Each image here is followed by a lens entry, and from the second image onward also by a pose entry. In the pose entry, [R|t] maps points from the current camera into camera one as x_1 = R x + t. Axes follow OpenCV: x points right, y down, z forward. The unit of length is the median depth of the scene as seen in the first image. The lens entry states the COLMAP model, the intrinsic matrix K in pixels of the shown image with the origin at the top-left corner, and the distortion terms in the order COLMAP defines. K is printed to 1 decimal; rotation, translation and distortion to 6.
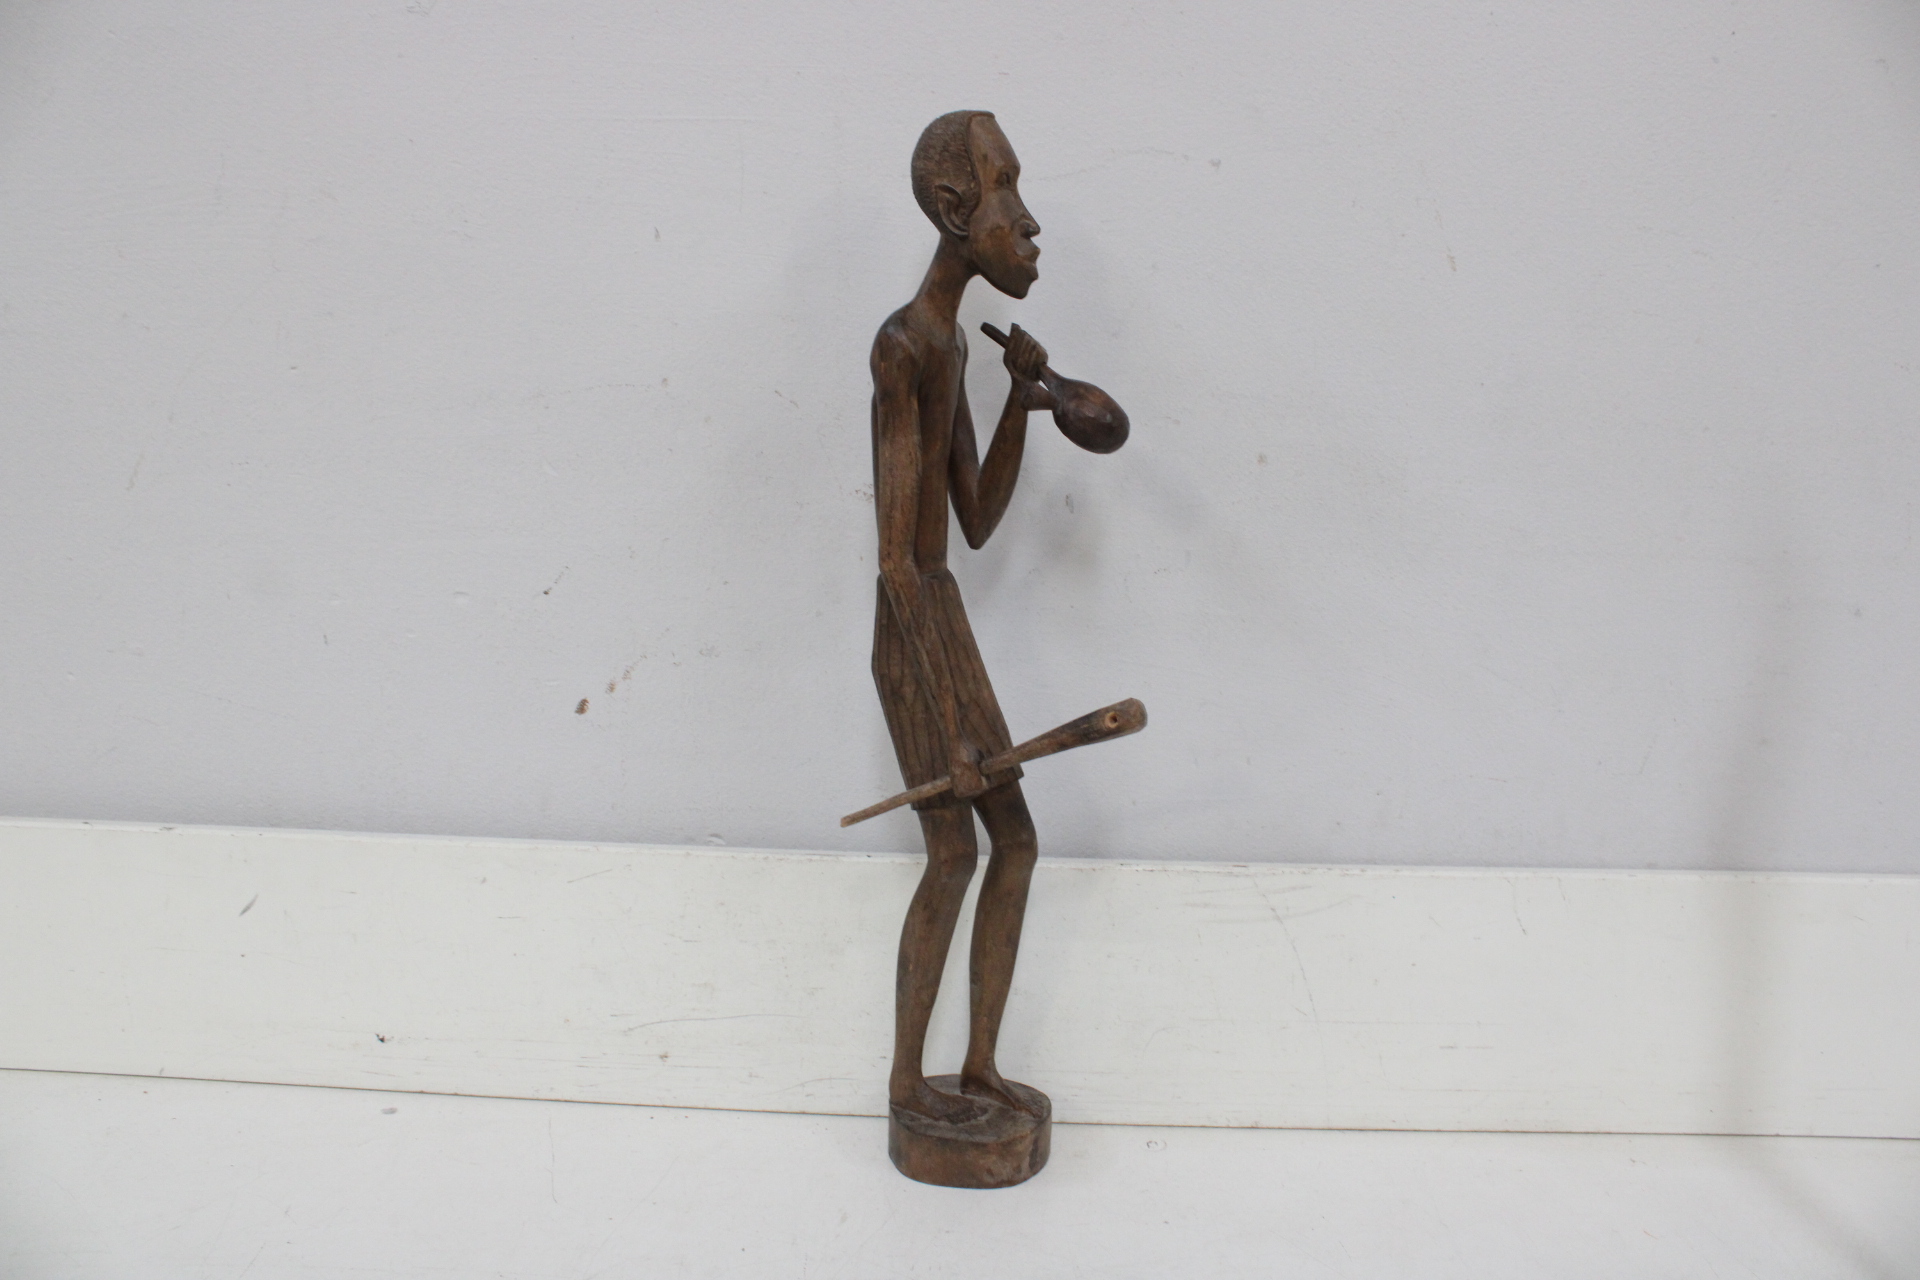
lens RADIAL K [[1579.7, 0, 924.8], [0, 1579.7, 608.2], [0, 0, 1]] dist [-0.166324, 0.111883]
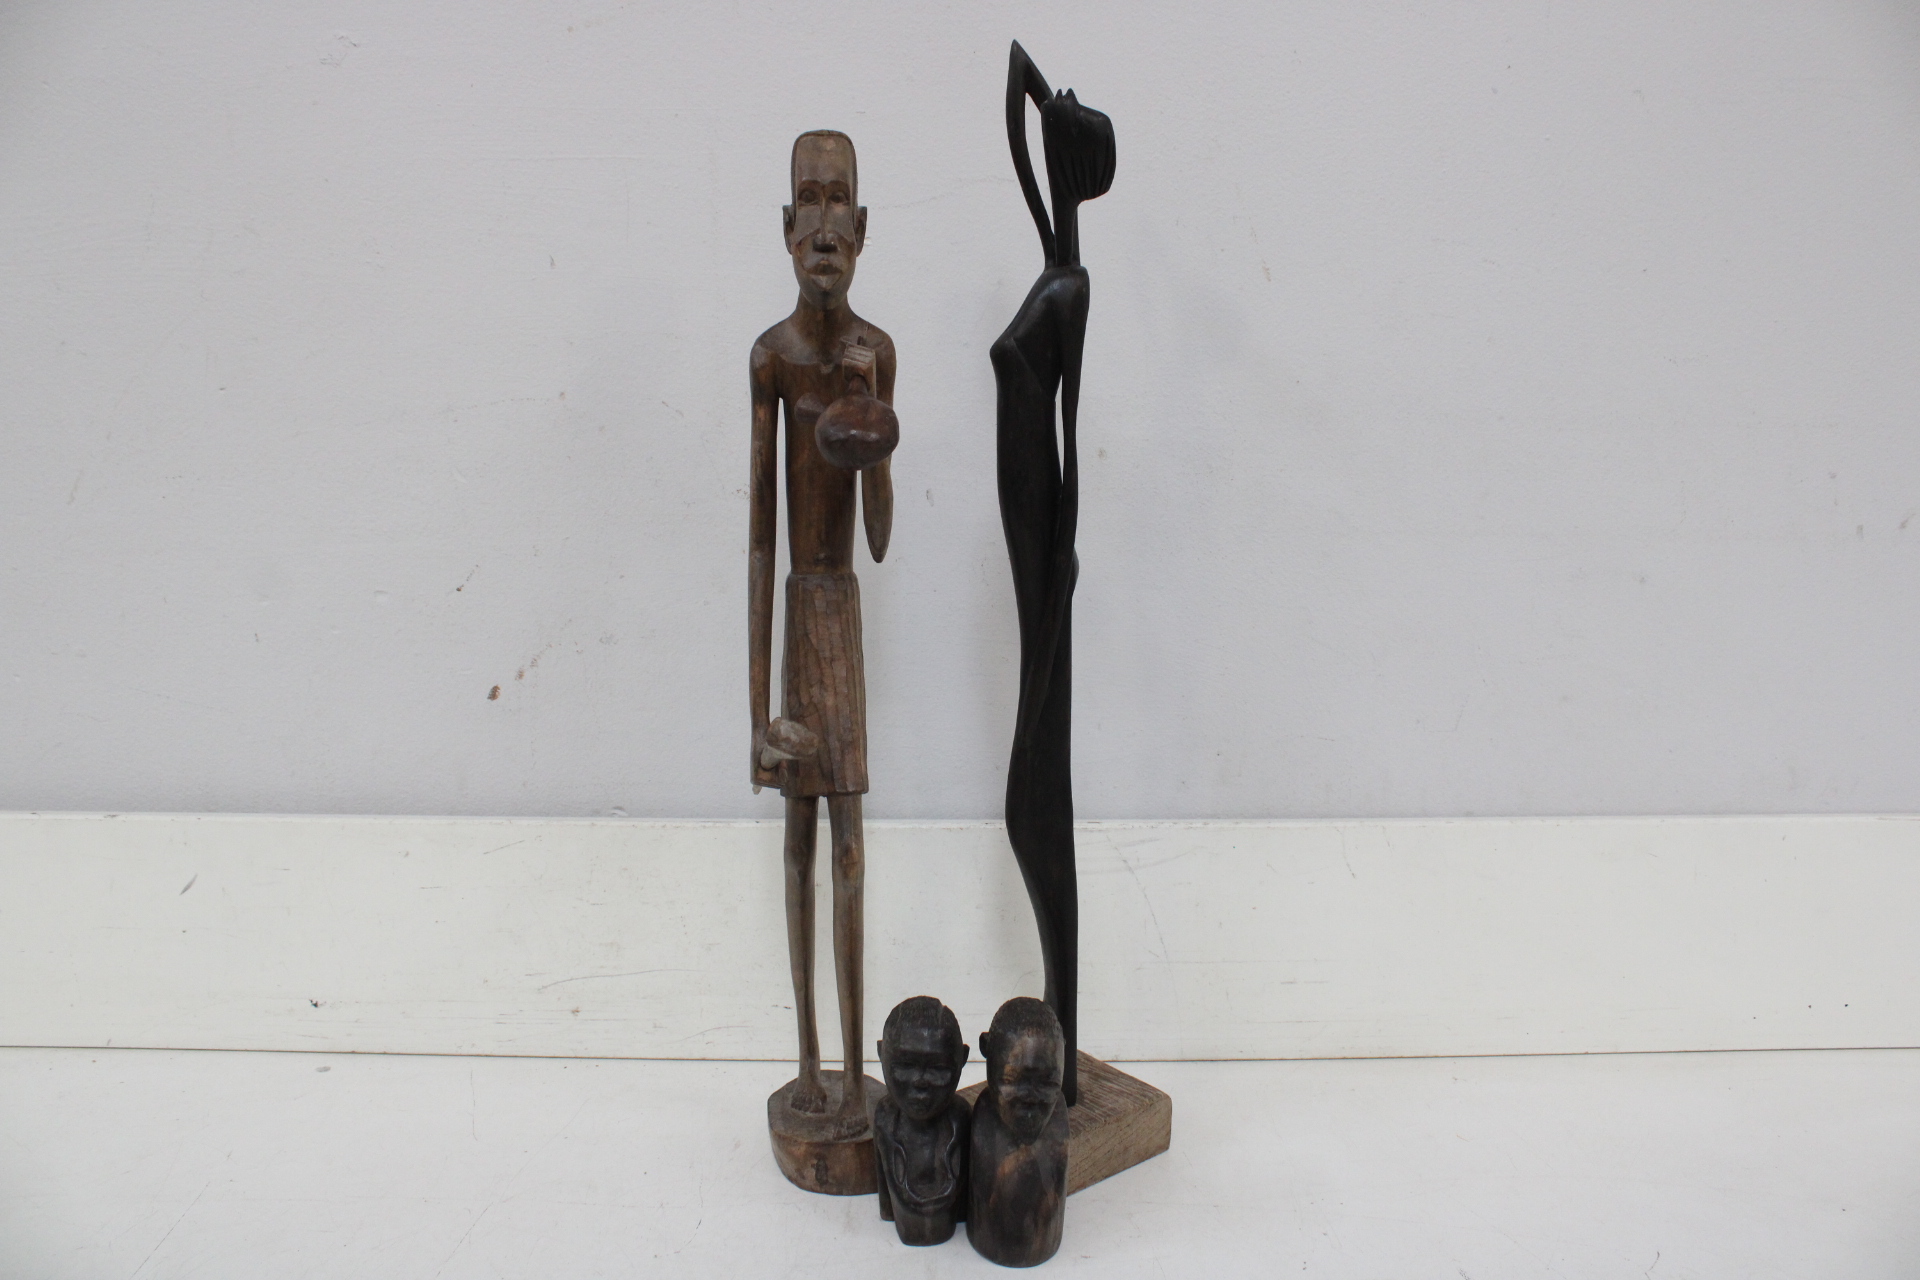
lens RADIAL K [[1579.7, 0, 931.4], [0, 1579.7, 594.7], [0, 0, 1]] dist [-0.166324, 0.111883]
pose [[0.998779, -0.022499, 0.043980, 0.041213], [0.022972, 0.999683, -0.010273, 0.012592], [-0.043735, 0.011271, 0.998980, -0.105096]]
